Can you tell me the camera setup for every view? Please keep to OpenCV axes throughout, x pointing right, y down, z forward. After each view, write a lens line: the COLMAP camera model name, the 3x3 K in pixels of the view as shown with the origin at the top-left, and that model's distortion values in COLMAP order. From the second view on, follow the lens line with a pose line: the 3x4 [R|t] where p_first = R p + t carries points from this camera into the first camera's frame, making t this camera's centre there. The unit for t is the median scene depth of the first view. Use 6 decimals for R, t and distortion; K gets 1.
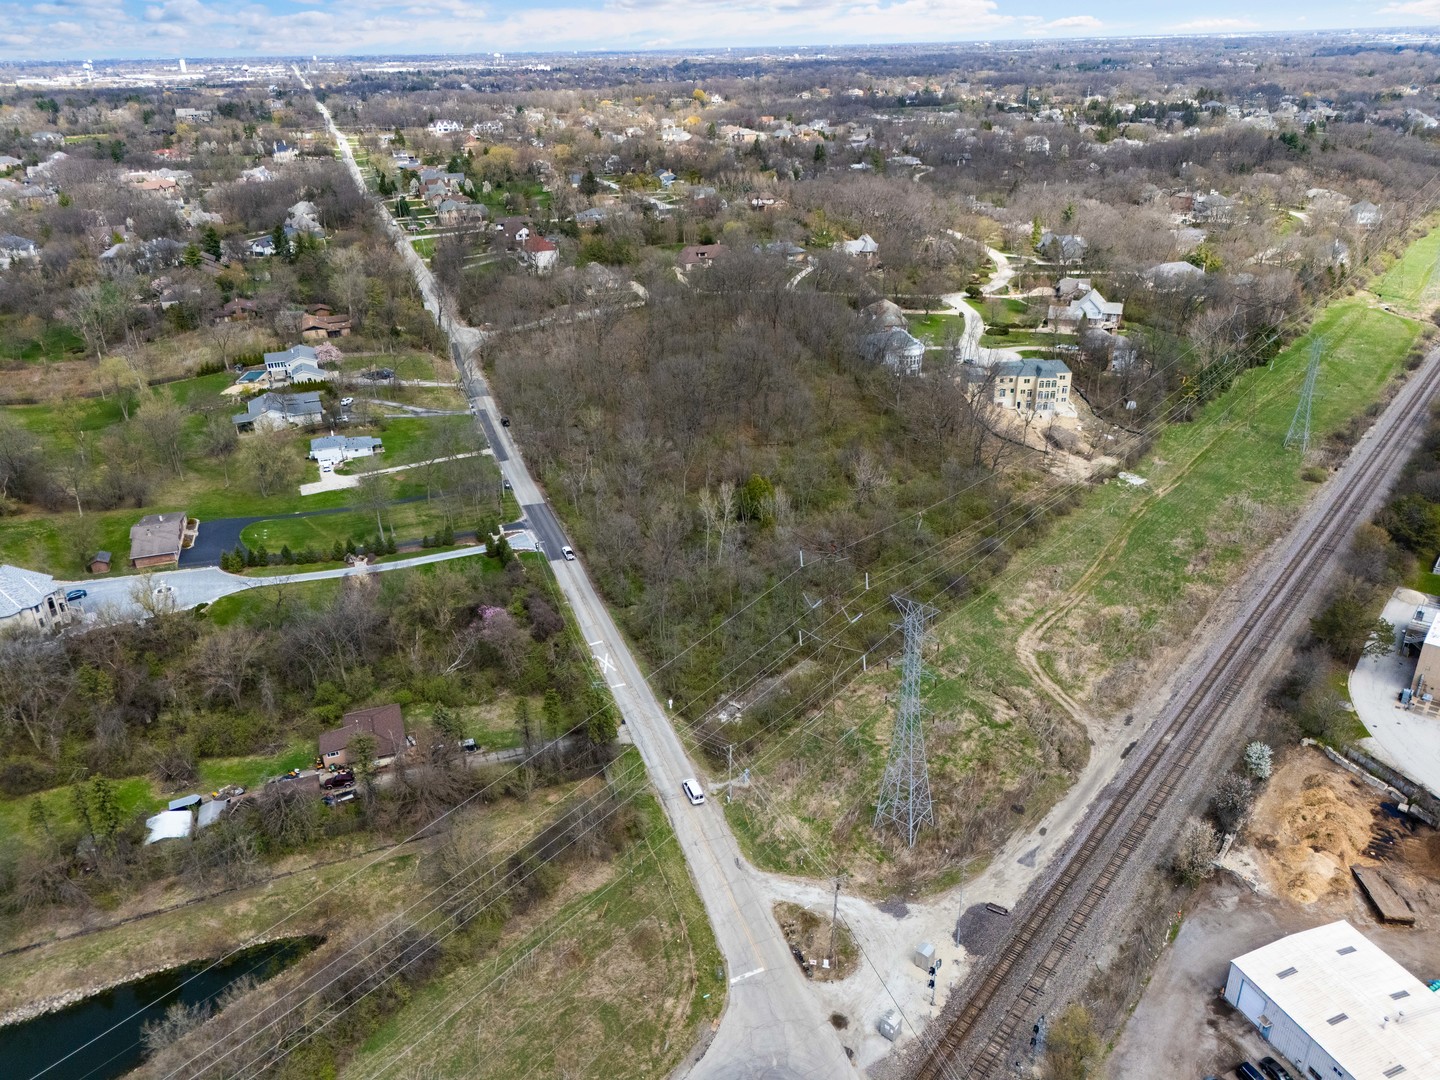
lens RADIAL K [[1076.0, 0, 720.0], [0, 1076.0, 540.0], [0, 0, 1]] dist [0.055705, -0.063879]
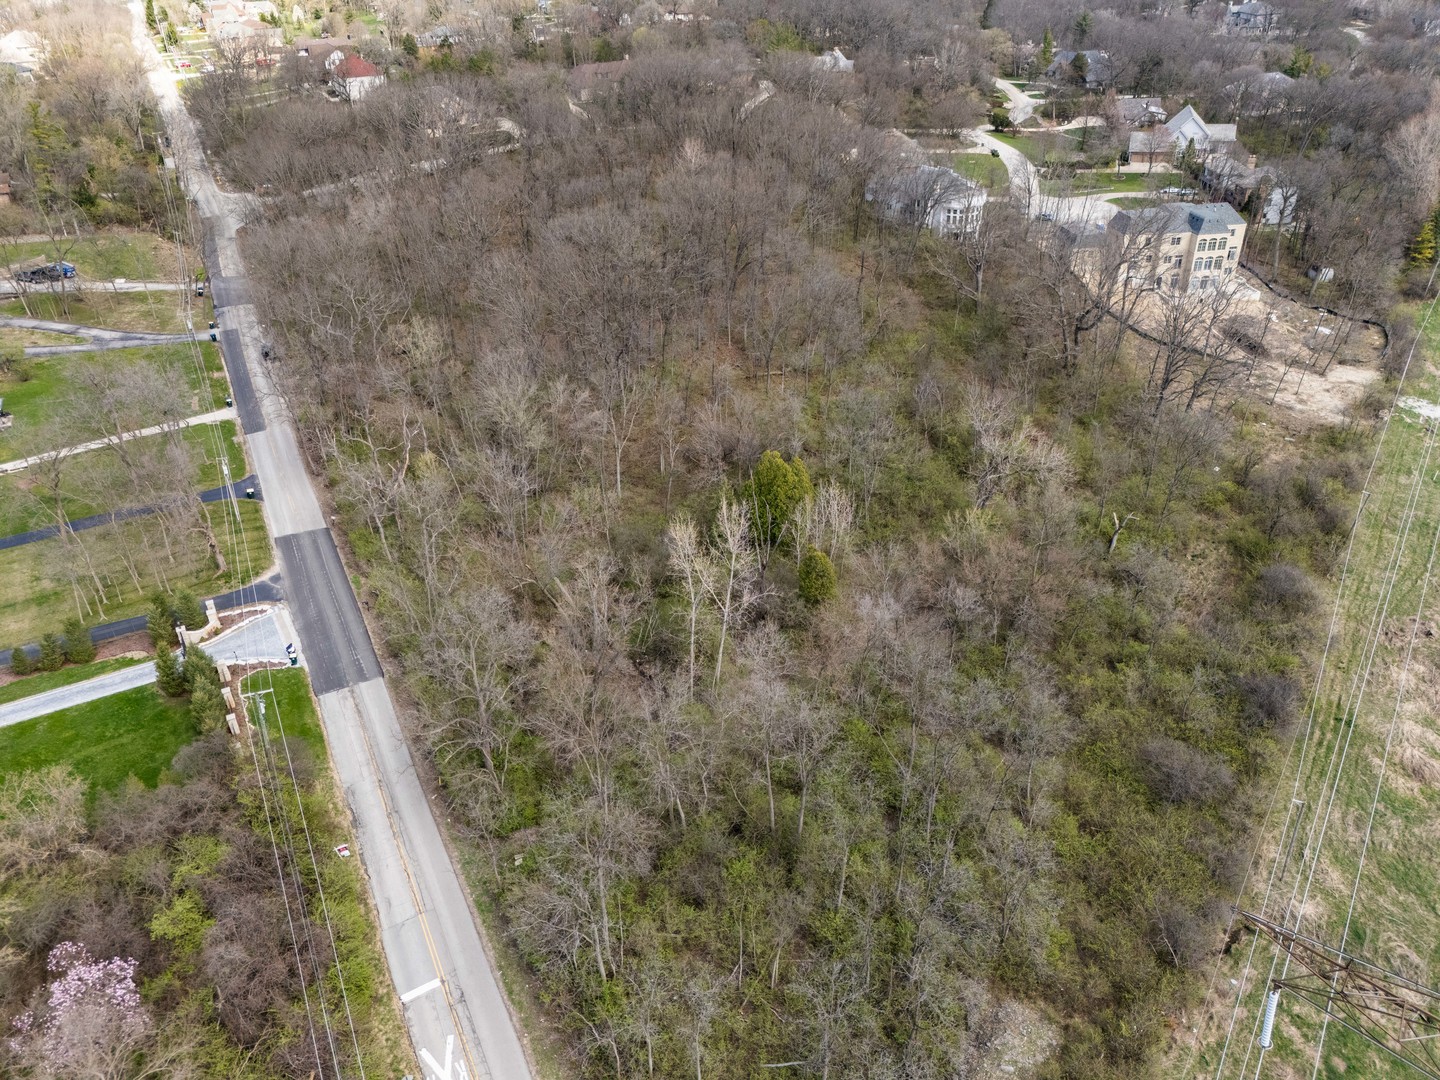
lens RADIAL K [[1076.0, 0, 720.0], [0, 1076.0, 540.0], [0, 0, 1]] dist [0.055705, -0.063879]
pose [[0.994936, -0.059583, 0.080952, -0.022987], [0.051759, 0.994081, 0.095523, -0.053603], [-0.086164, -0.090850, 0.992130, 0.414593]]
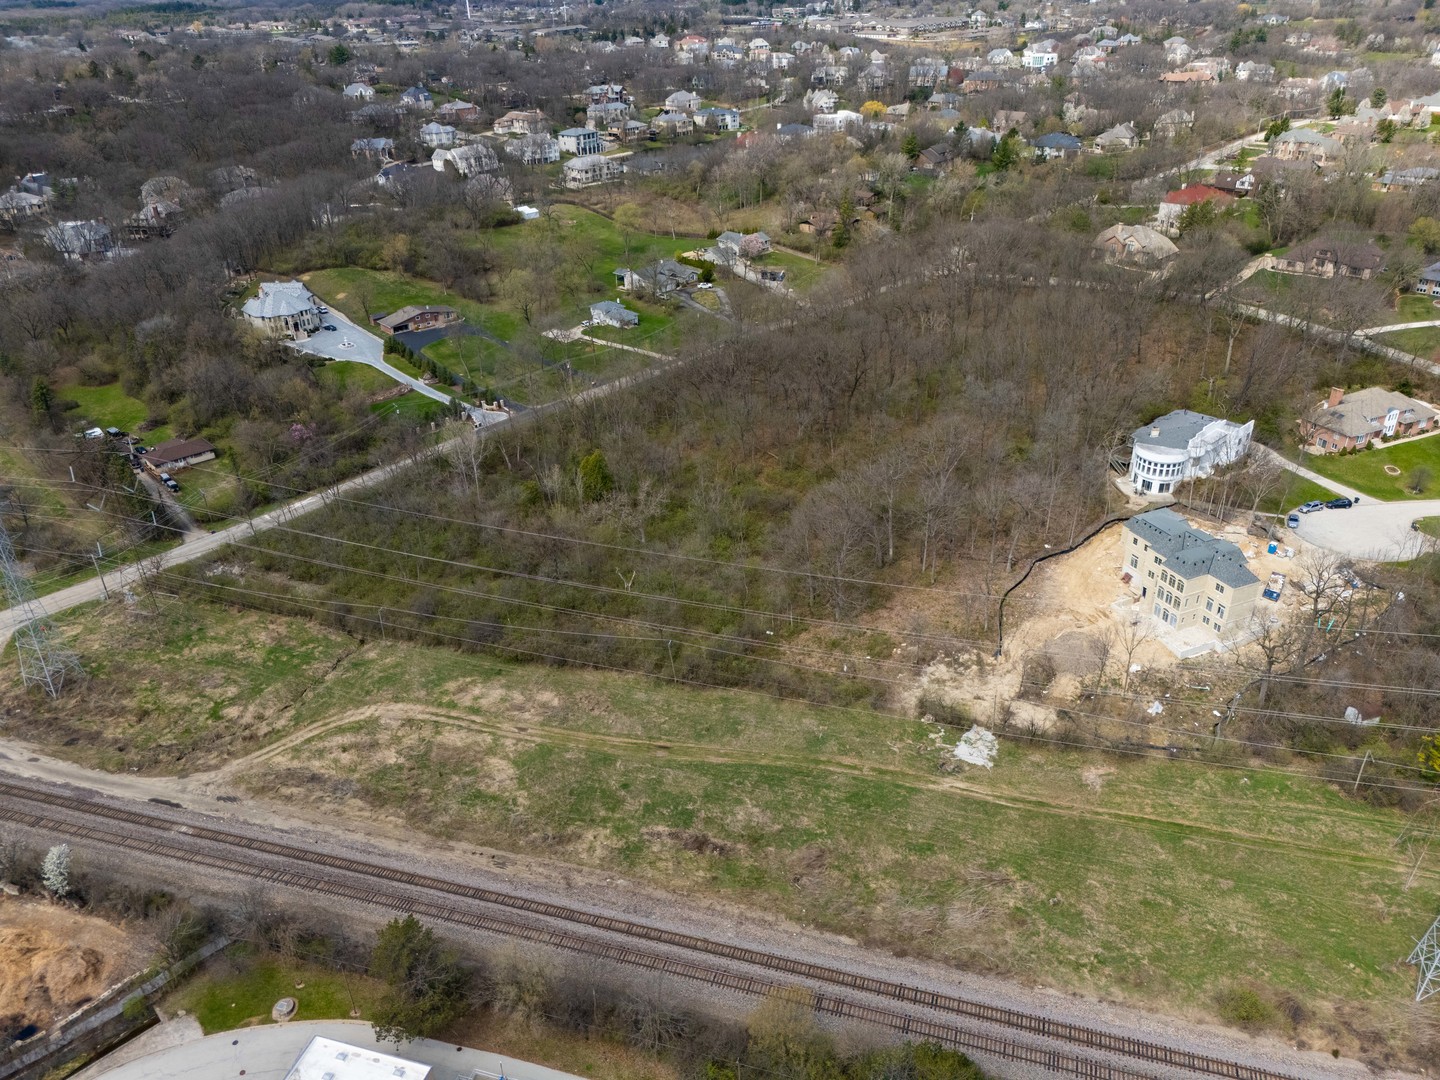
lens RADIAL K [[1076.0, 0, 720.0], [0, 1076.0, 540.0], [0, 0, 1]] dist [0.055705, -0.063879]
pose [[0.372450, 0.455510, -0.808574, 0.659258], [-0.372118, 0.871454, 0.319526, -0.254194], [0.850182, 0.181877, 0.494076, 0.508372]]
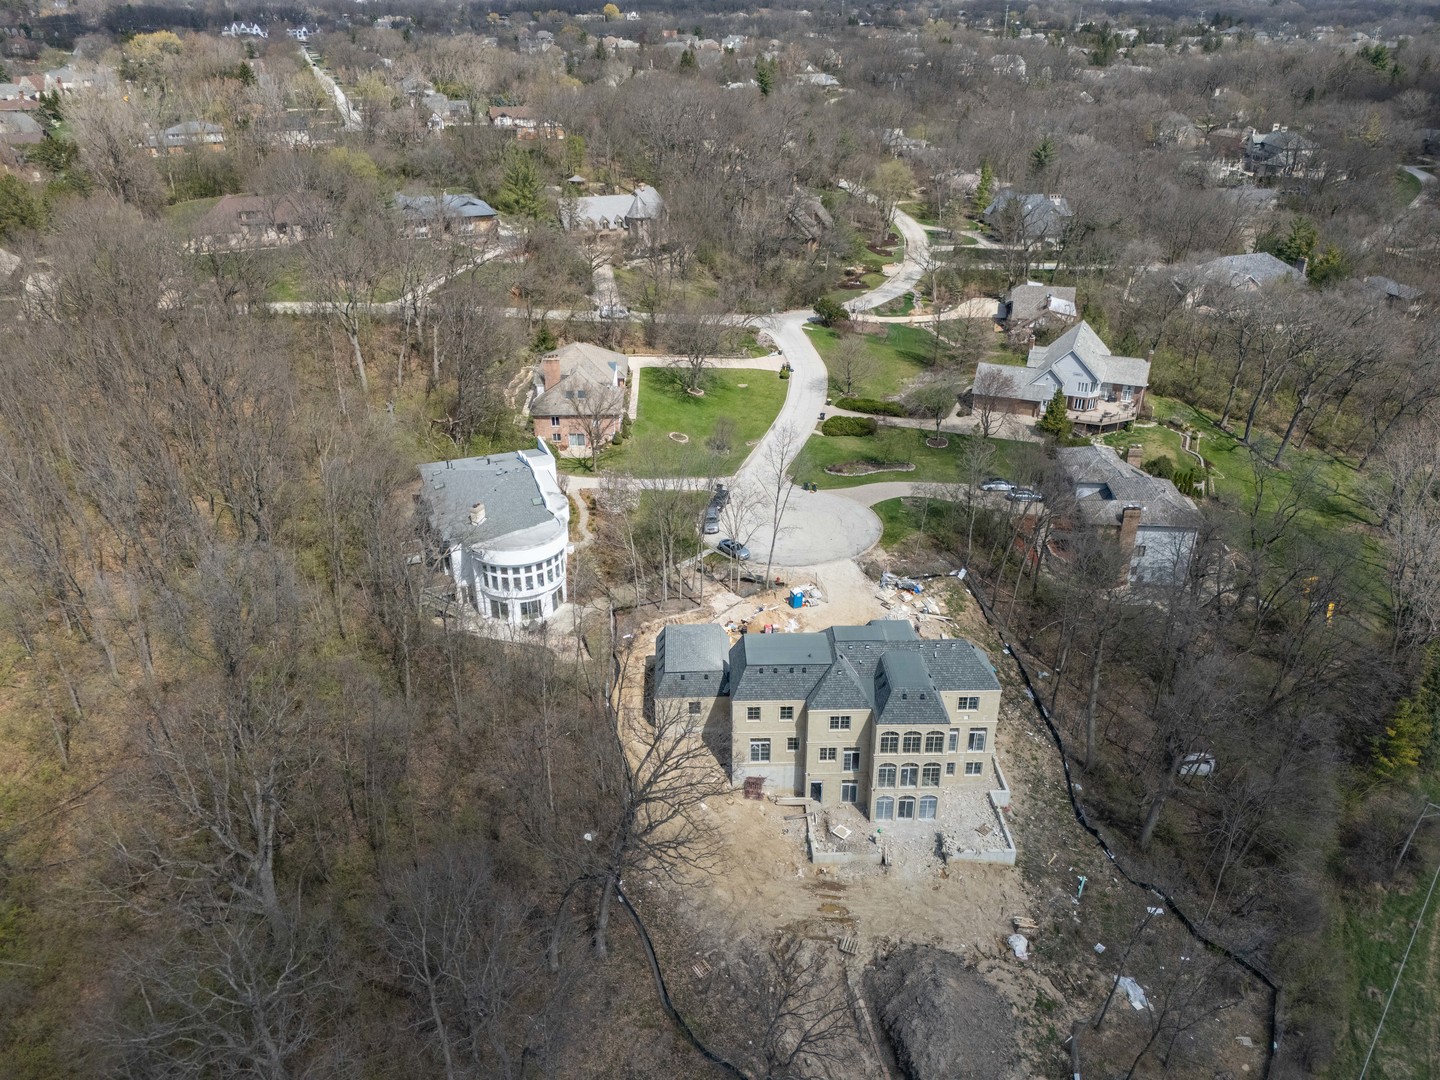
lens RADIAL K [[1076.0, 0, 720.0], [0, 1076.0, 540.0], [0, 0, 1]] dist [0.055705, -0.063879]
pose [[0.999743, 0.013311, 0.018361, 0.246520], [-0.014060, 0.999048, 0.041290, -0.204621], [-0.017794, -0.041538, 0.998978, 0.722991]]
